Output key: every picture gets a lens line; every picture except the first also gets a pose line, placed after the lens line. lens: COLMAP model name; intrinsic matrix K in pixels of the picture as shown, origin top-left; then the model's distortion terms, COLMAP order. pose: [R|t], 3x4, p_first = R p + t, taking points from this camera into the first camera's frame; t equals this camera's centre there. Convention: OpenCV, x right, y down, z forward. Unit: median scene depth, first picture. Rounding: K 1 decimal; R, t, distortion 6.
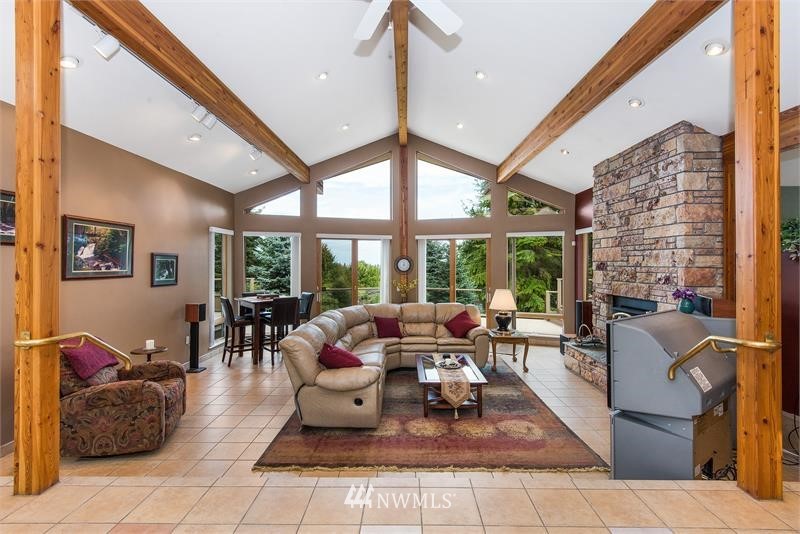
lens RADIAL K [[375.7, 0, 403.4], [0, 375.7, 264.4], [0, 0, 1]] dist [0.004717, -0.000793]
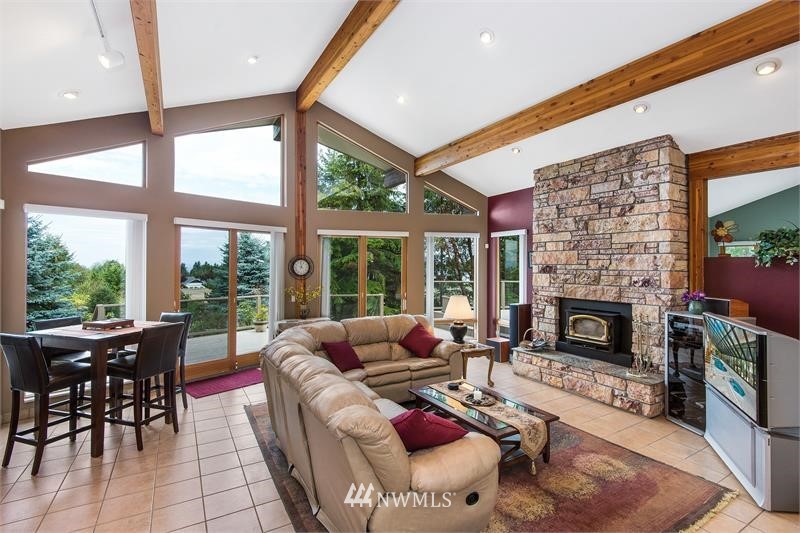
lens RADIAL K [[375.7, 0, 405.1], [0, 375.7, 266.6], [0, 0, 1]] dist [0.004717, -0.000793]
pose [[0.846955, 0.004132, 0.531648, -0.372478], [-0.004764, 0.999989, -0.000182, -0.000765], [-0.531643, -0.002379, 0.846965, 0.391951]]
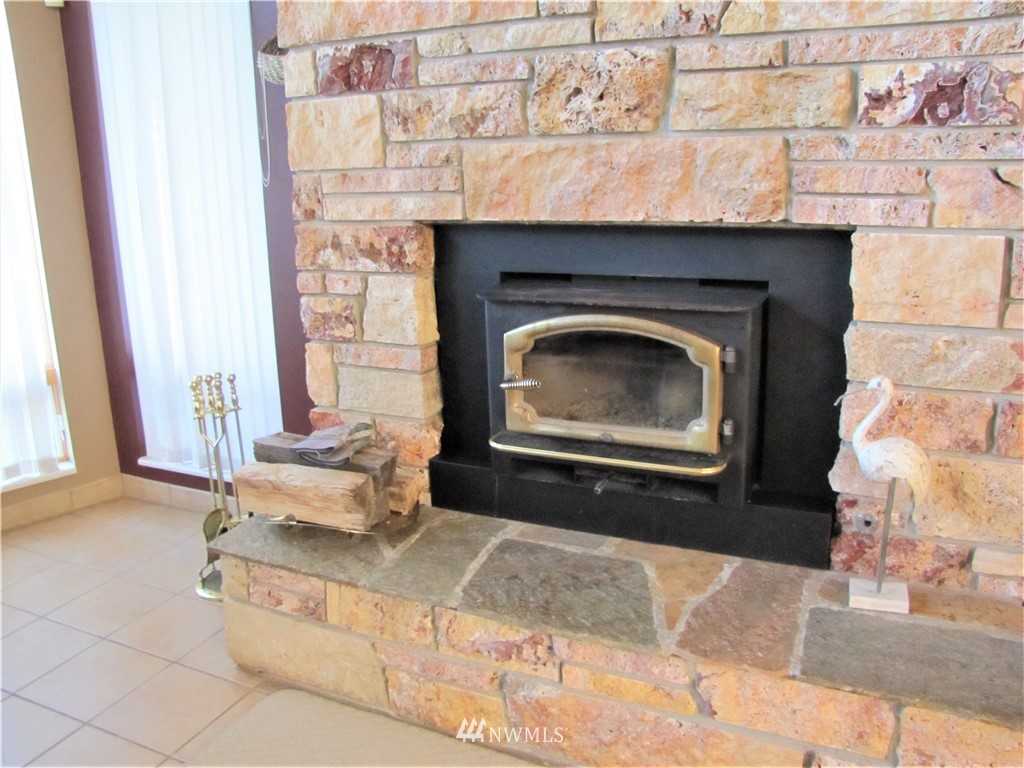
lens RADIAL K [[838.7, 0, 510.9], [0, 838.7, 389.7], [0, 0, 1]] dist [-0.104339, 0.001418]
pose [[0.423974, -0.224299, 0.877460, 0.208698], [0.020989, 0.971020, 0.238074, 0.068381], [-0.905431, -0.082521, 0.416395, 0.860200]]
